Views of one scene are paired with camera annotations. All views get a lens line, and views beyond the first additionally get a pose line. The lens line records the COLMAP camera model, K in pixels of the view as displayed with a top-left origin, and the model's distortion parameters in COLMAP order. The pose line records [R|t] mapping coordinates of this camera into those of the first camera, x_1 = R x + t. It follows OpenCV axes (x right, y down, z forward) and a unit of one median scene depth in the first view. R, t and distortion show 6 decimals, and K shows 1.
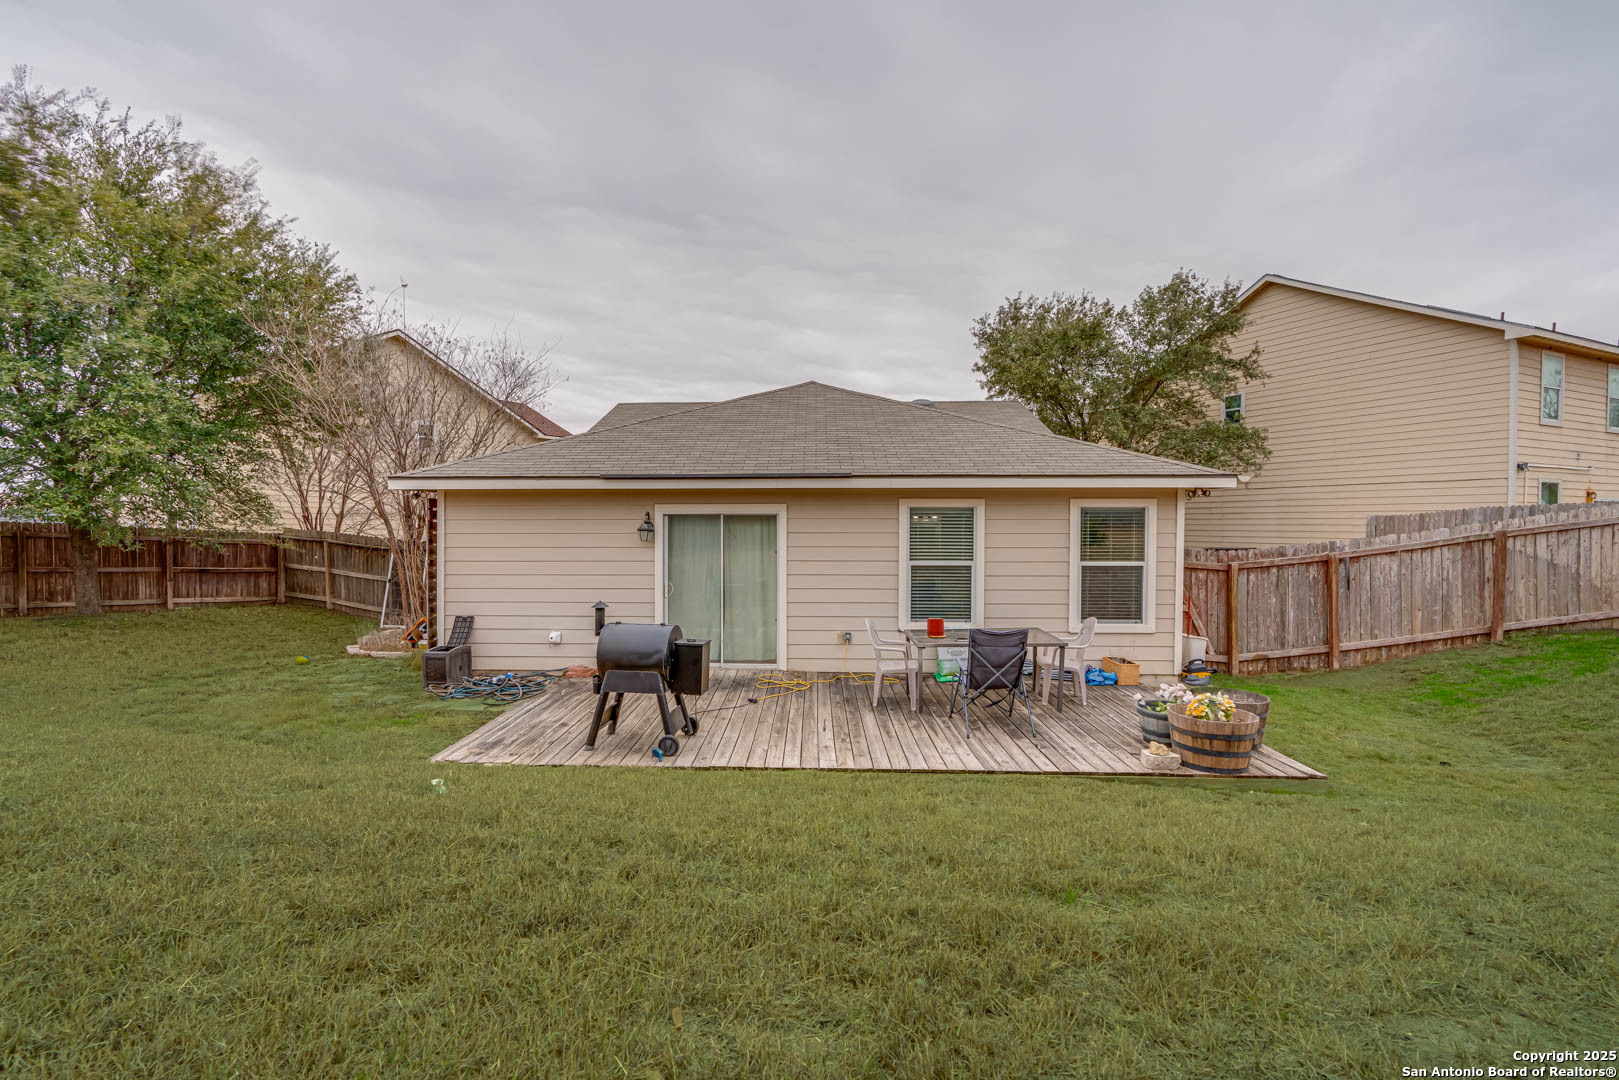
lens RADIAL K [[740.2, 0, 807.9], [0, 740.2, 540.0], [0, 0, 1]] dist [-0.010347, 0.003686]
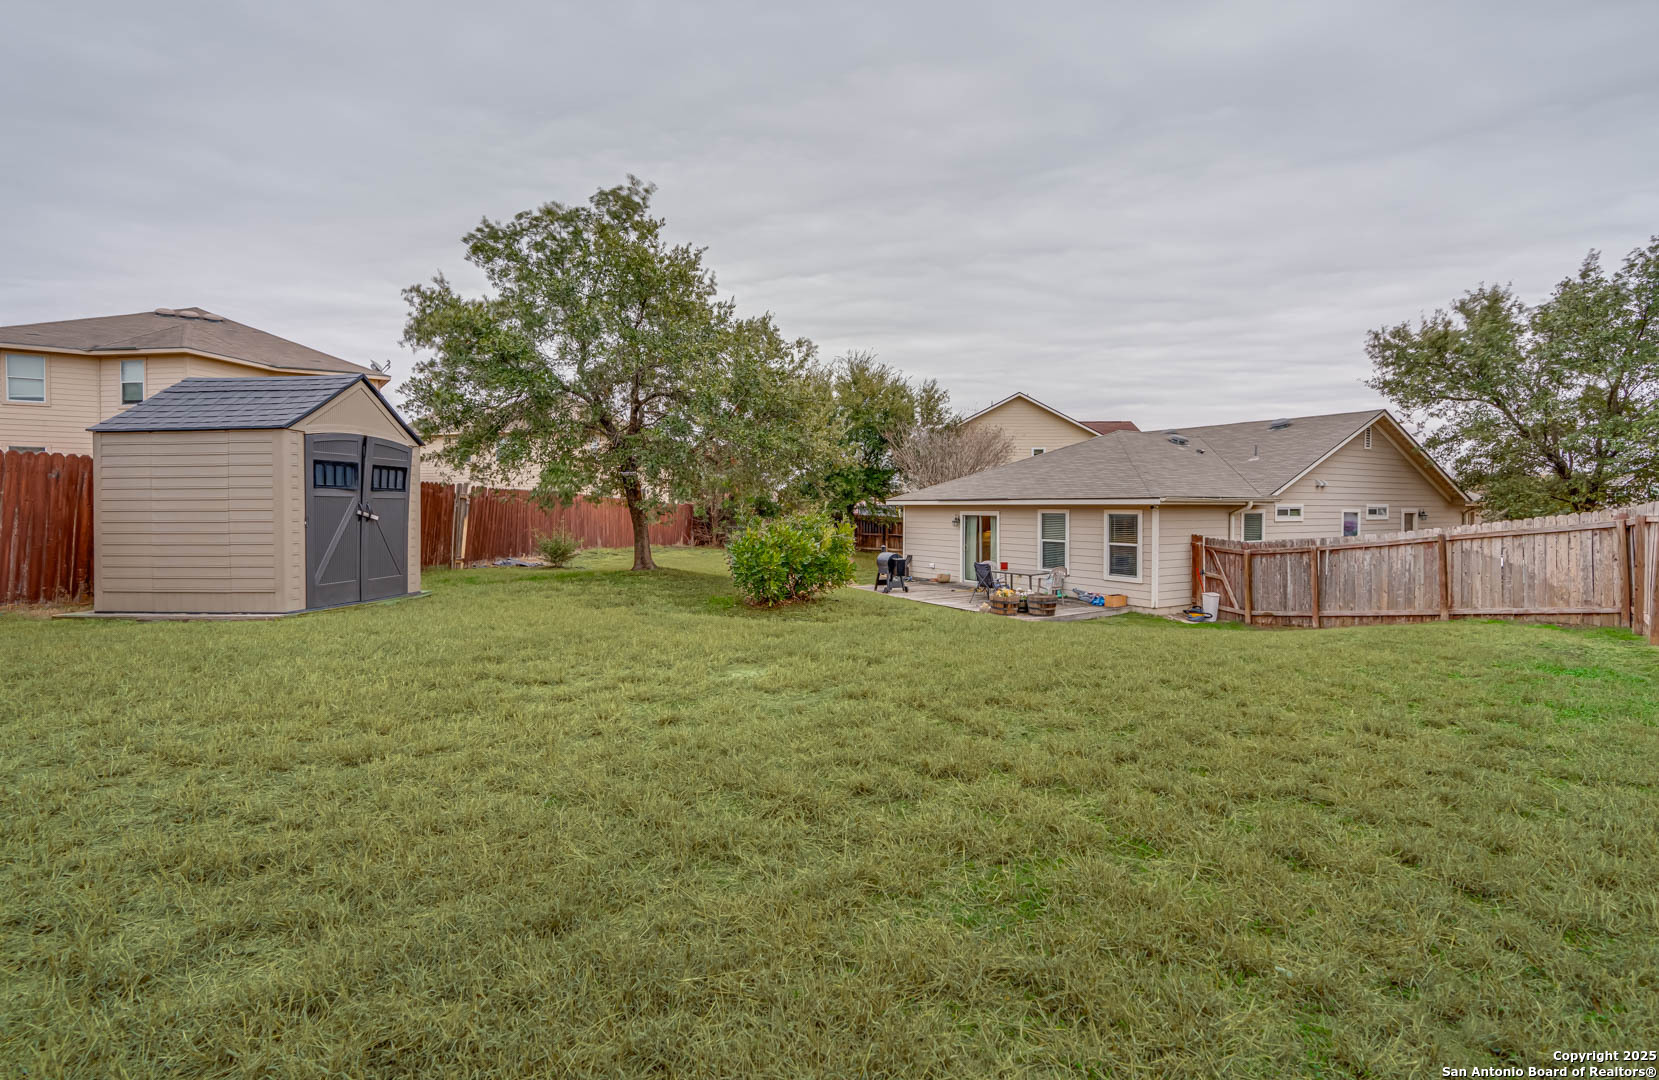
lens RADIAL K [[780.4, 0, 829.9], [0, 780.4, 534.1], [0, 0, 1]] dist [-0.000203, -0.000033]
pose [[0.540732, 0.031235, -0.840615, 1.477075], [-0.013841, 0.999505, 0.028235, -0.035133], [0.841081, -0.003633, 0.540897, -0.606508]]
